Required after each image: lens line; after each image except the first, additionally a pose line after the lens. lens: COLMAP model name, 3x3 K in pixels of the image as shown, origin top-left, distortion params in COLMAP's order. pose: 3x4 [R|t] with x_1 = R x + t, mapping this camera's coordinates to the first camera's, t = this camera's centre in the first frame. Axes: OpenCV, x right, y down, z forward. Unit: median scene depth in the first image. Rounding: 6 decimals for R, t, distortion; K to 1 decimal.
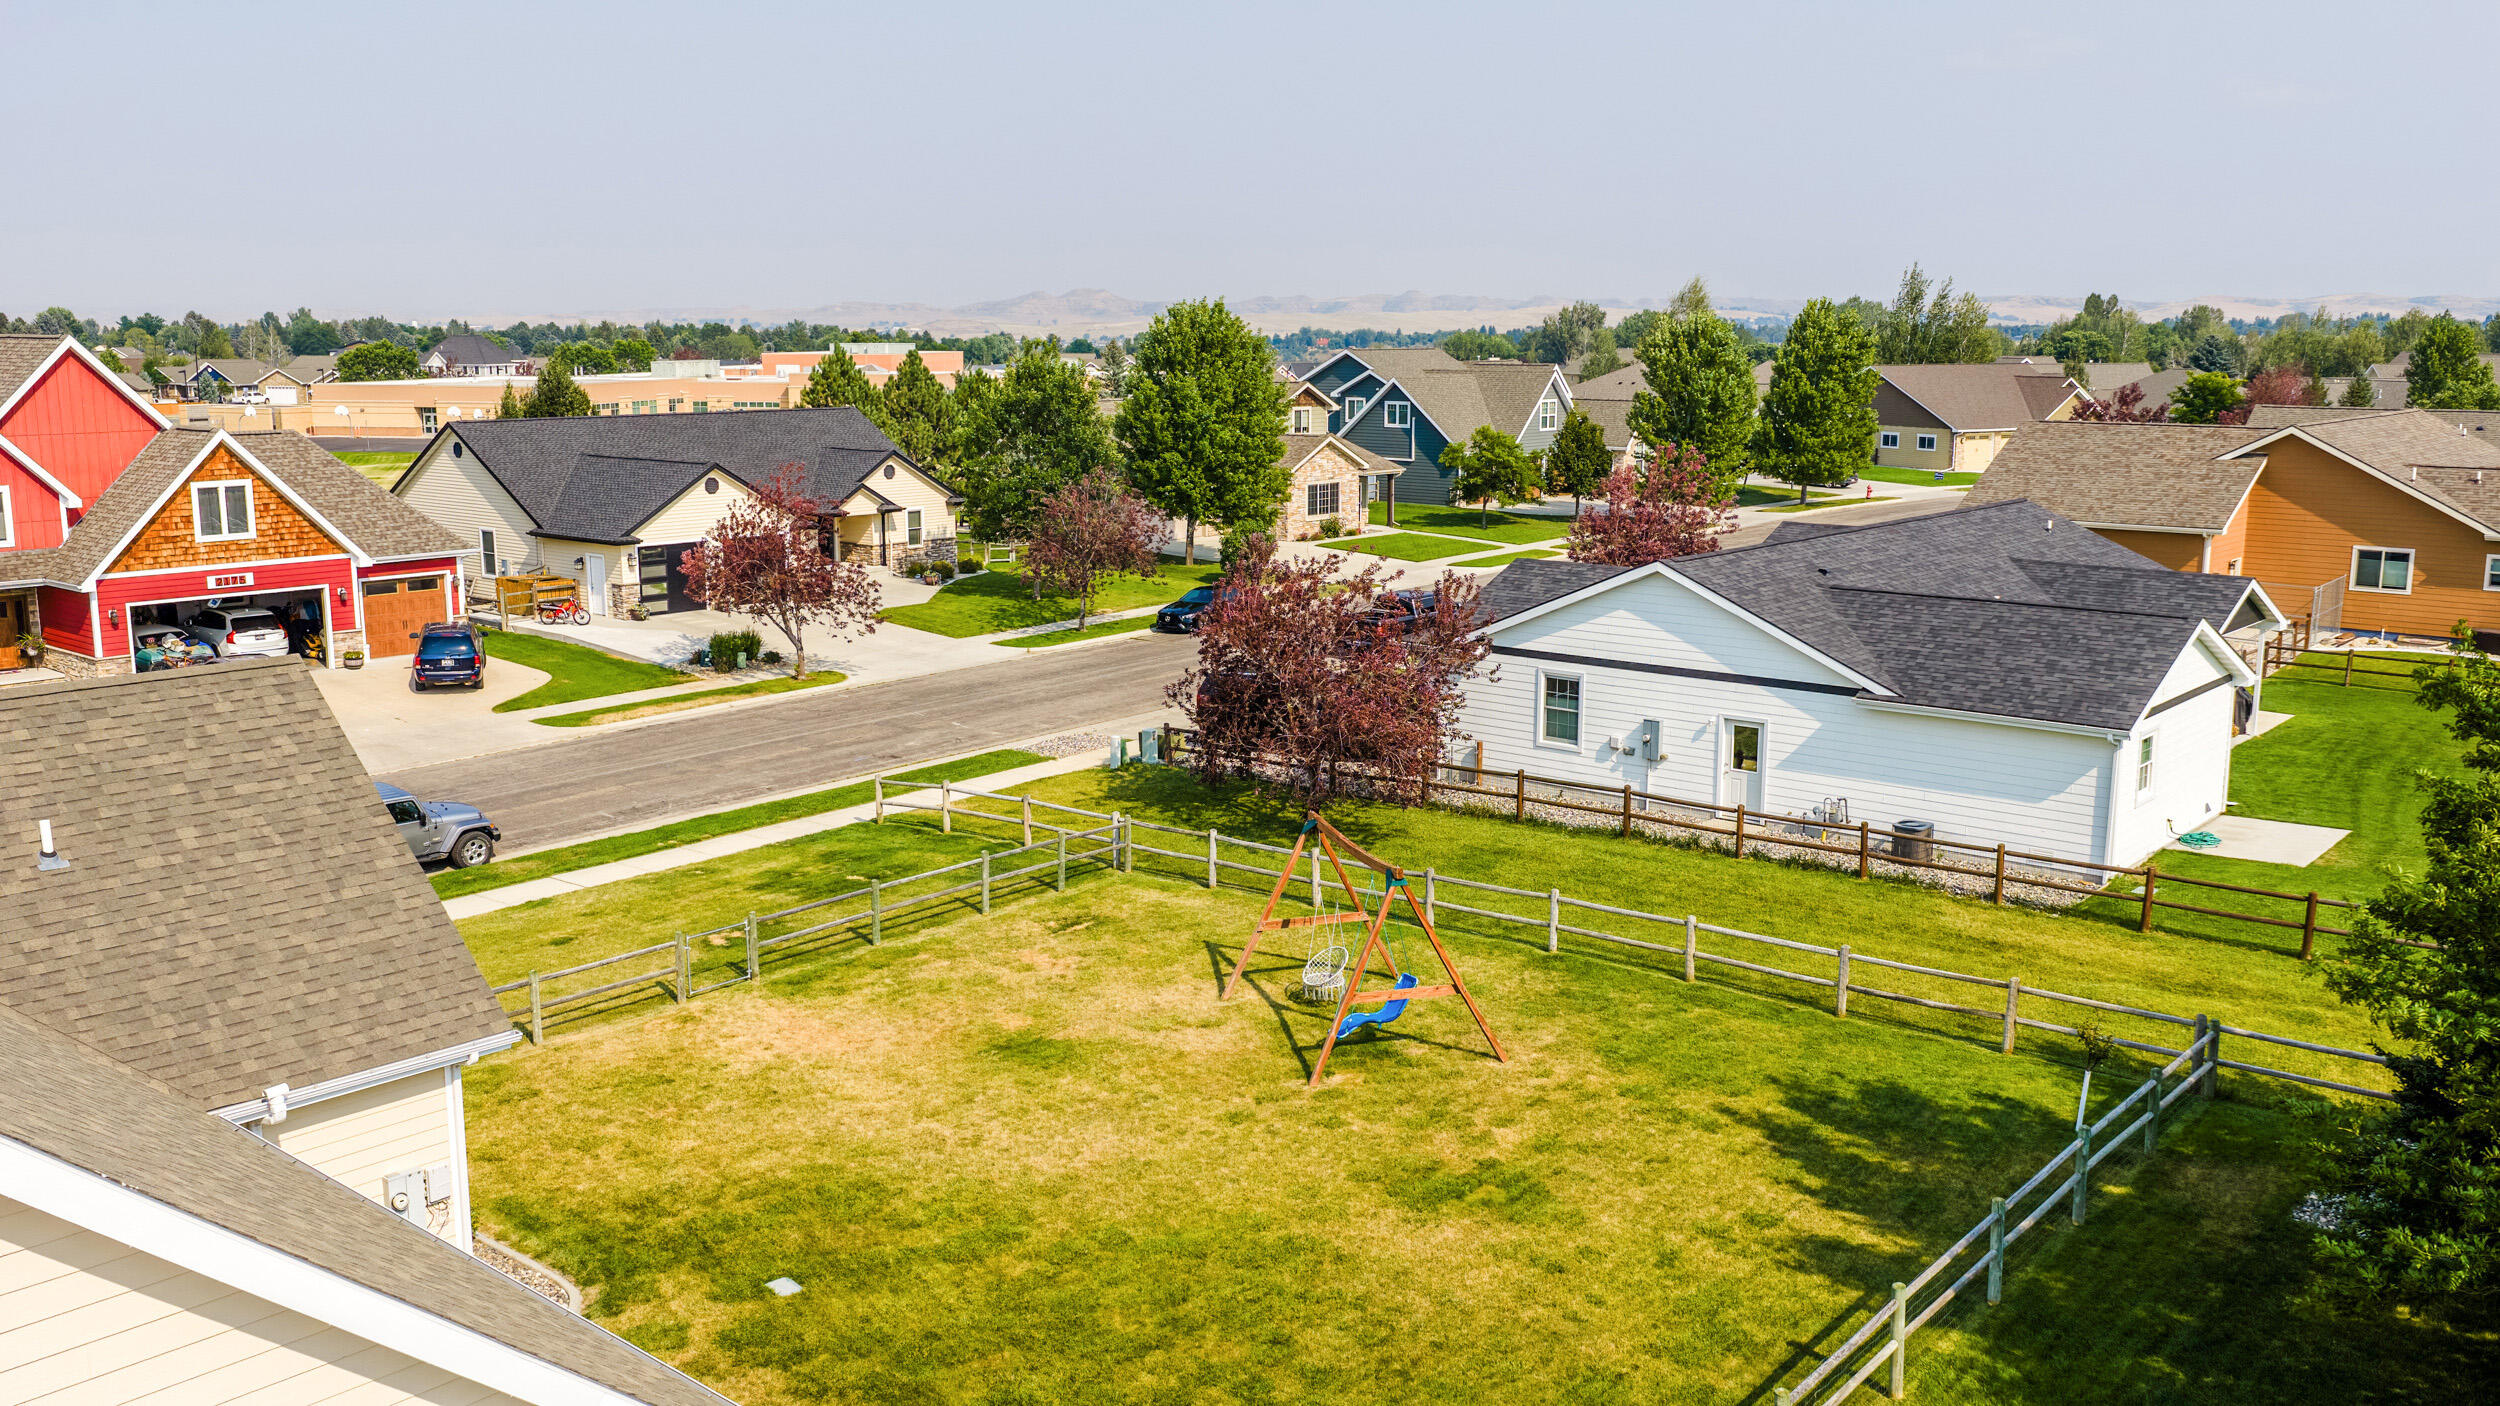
lens RADIAL K [[2058.2, 0, 1250.0], [0, 2058.2, 703.0], [0, 0, 1]] dist [0.032448, -0.062710]
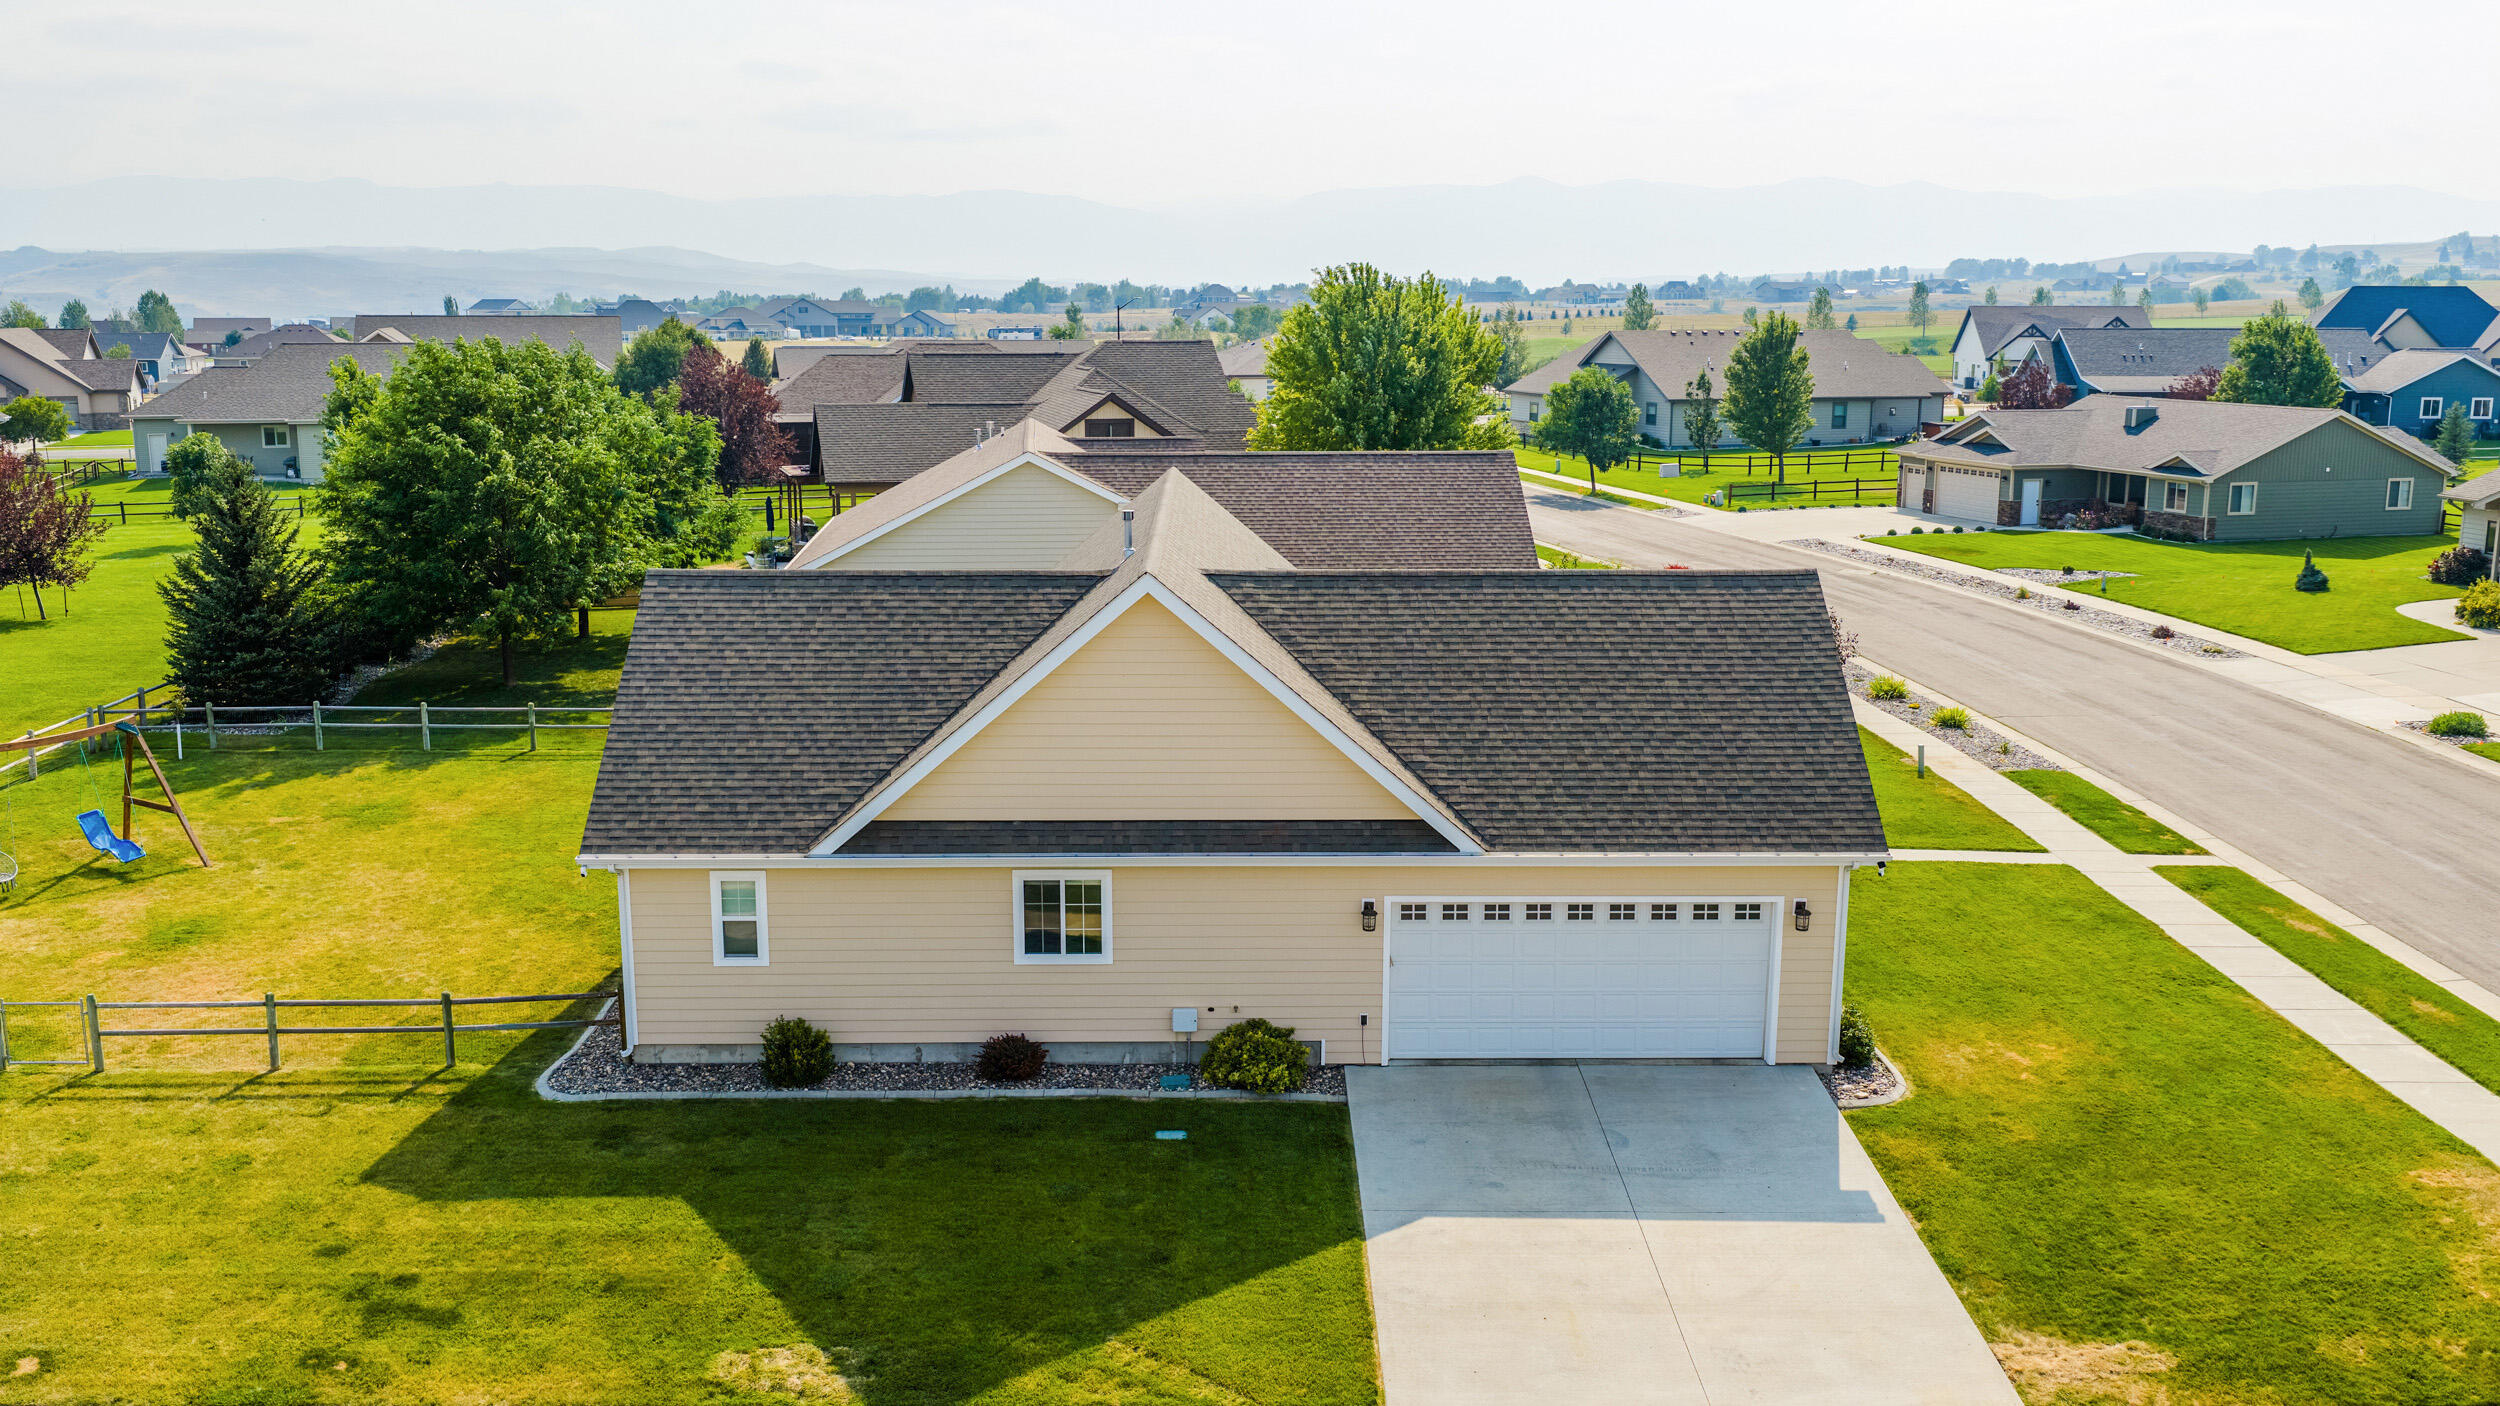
lens RADIAL K [[2058.2, 0, 1250.0], [0, 2058.2, 703.0], [0, 0, 1]] dist [0.032448, -0.062710]
pose [[-0.665355, -0.144551, 0.732399, -0.718905], [0.132230, 0.942742, 0.306191, -0.126244], [-0.734723, 0.300571, -0.608144, 0.645927]]
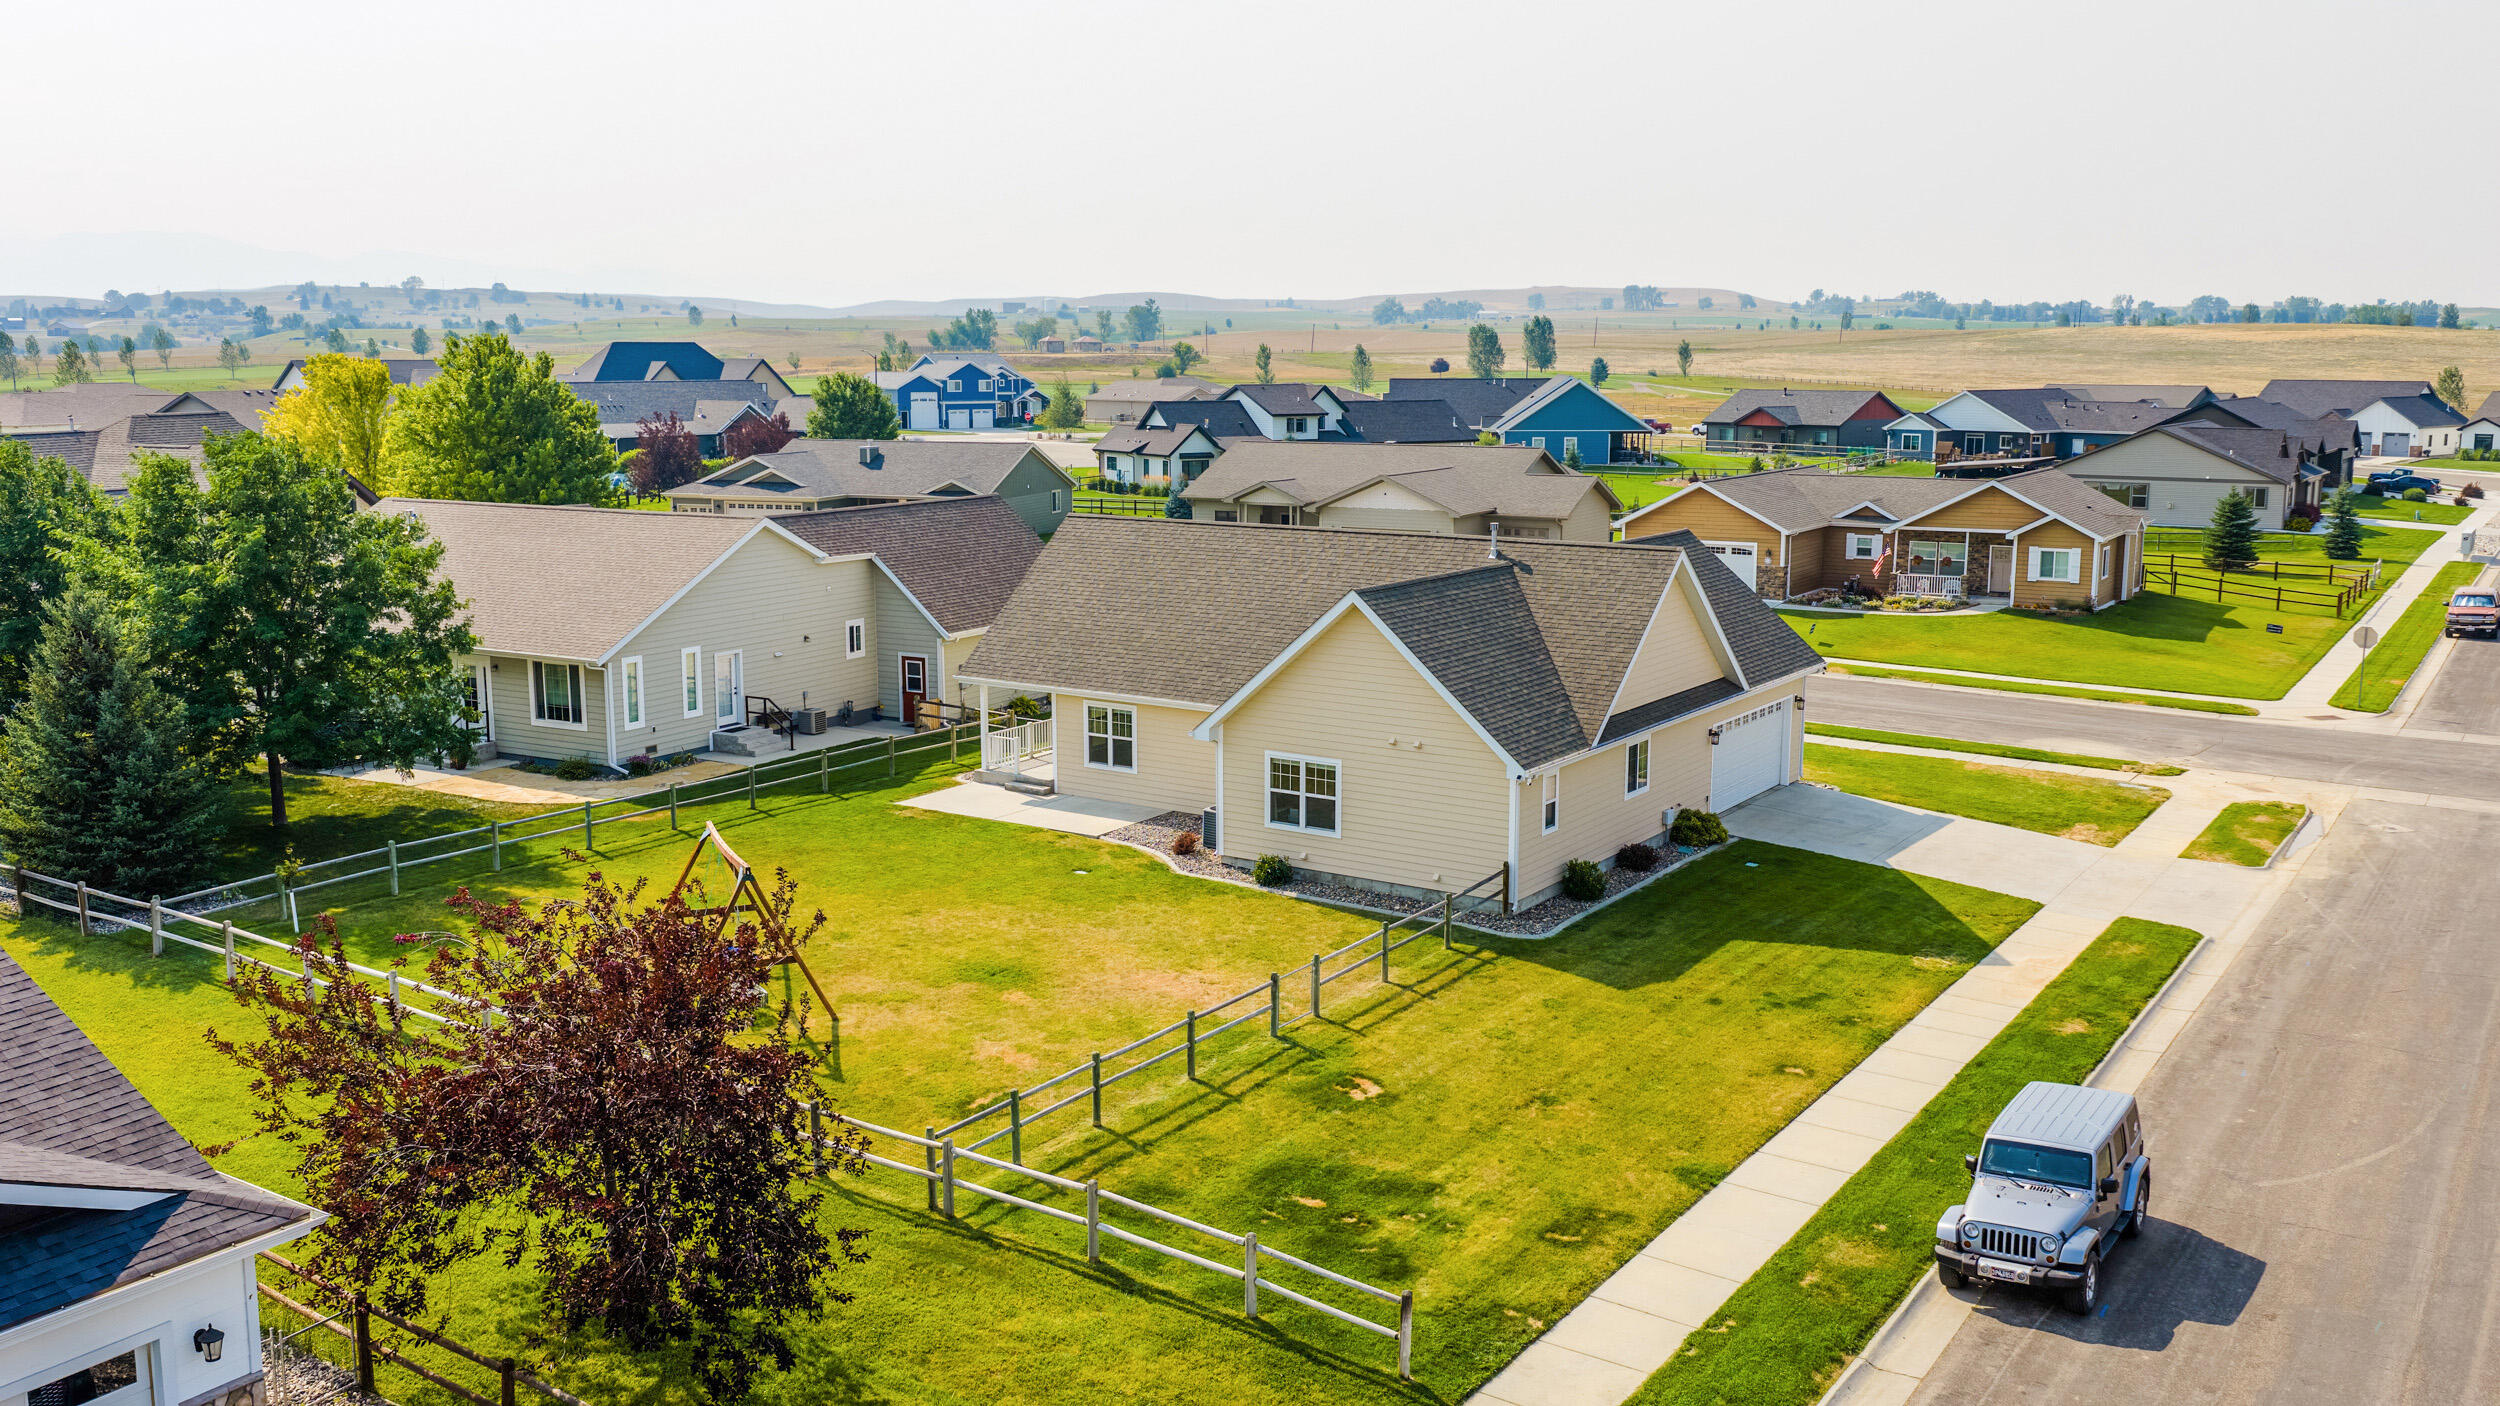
lens RADIAL K [[2058.2, 0, 1250.0], [0, 2058.2, 703.0], [0, 0, 1]] dist [0.032448, -0.062710]
pose [[-0.993219, 0.018253, -0.114820, -0.062944], [-0.022346, 0.939211, 0.342612, -0.232945], [0.114094, 0.342854, -0.932434, 1.140752]]
